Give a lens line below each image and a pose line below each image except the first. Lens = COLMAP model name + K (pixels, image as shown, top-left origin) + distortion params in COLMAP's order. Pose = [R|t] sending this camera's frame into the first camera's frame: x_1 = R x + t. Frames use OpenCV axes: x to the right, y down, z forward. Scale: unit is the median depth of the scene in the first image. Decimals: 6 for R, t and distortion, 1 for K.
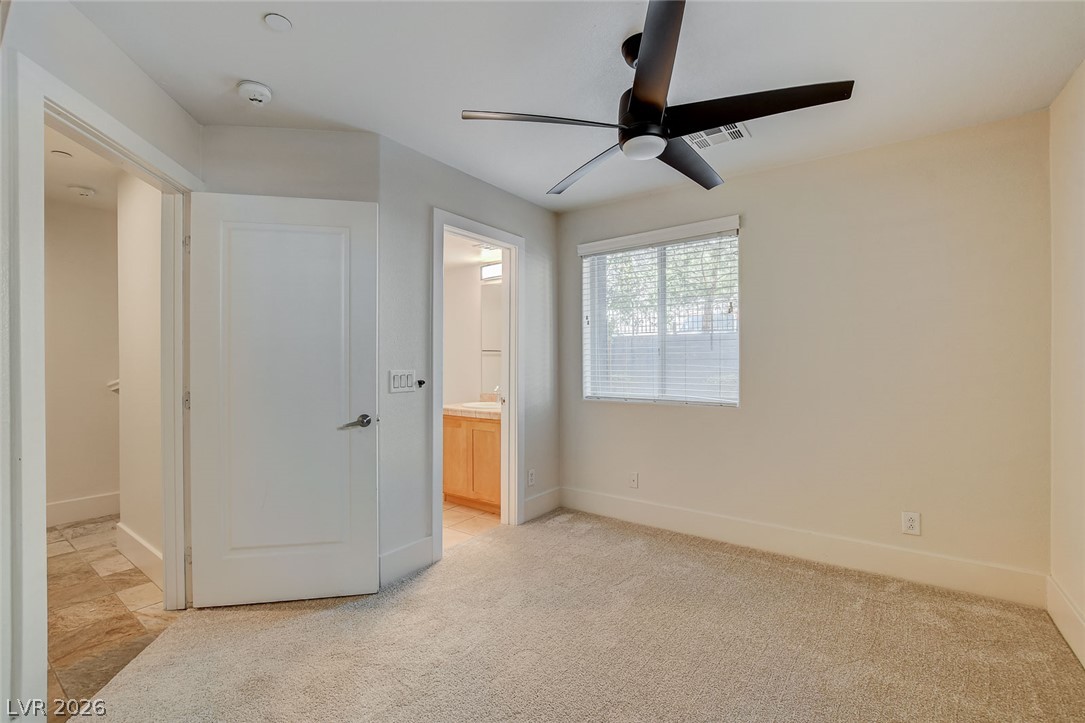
lens RADIAL K [[478.9, 0, 536.9], [0, 478.9, 361.6], [0, 0, 1]] dist [-0.019651, 0.003753]
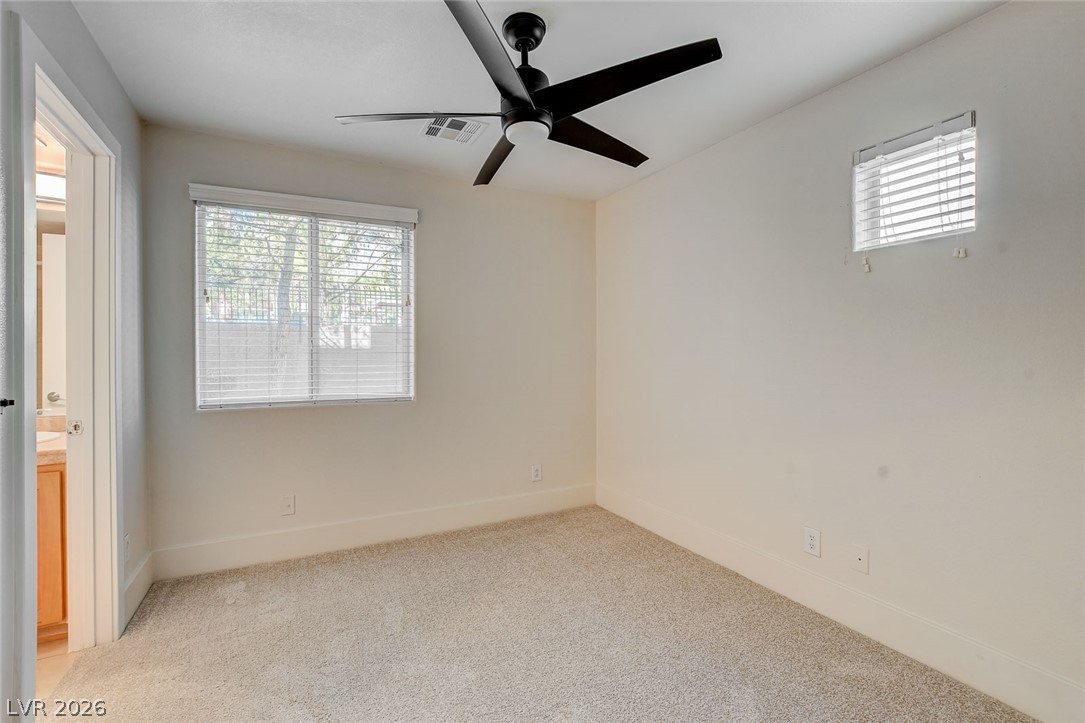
lens RADIAL K [[478.9, 0, 544.3], [0, 478.9, 358.0], [0, 0, 1]] dist [-0.019651, 0.003753]
pose [[0.426409, -0.005580, 0.904513, -0.332170], [0.004339, 0.999982, 0.004124, 0.003107], [-0.904520, 0.002166, 0.426426, 0.286036]]
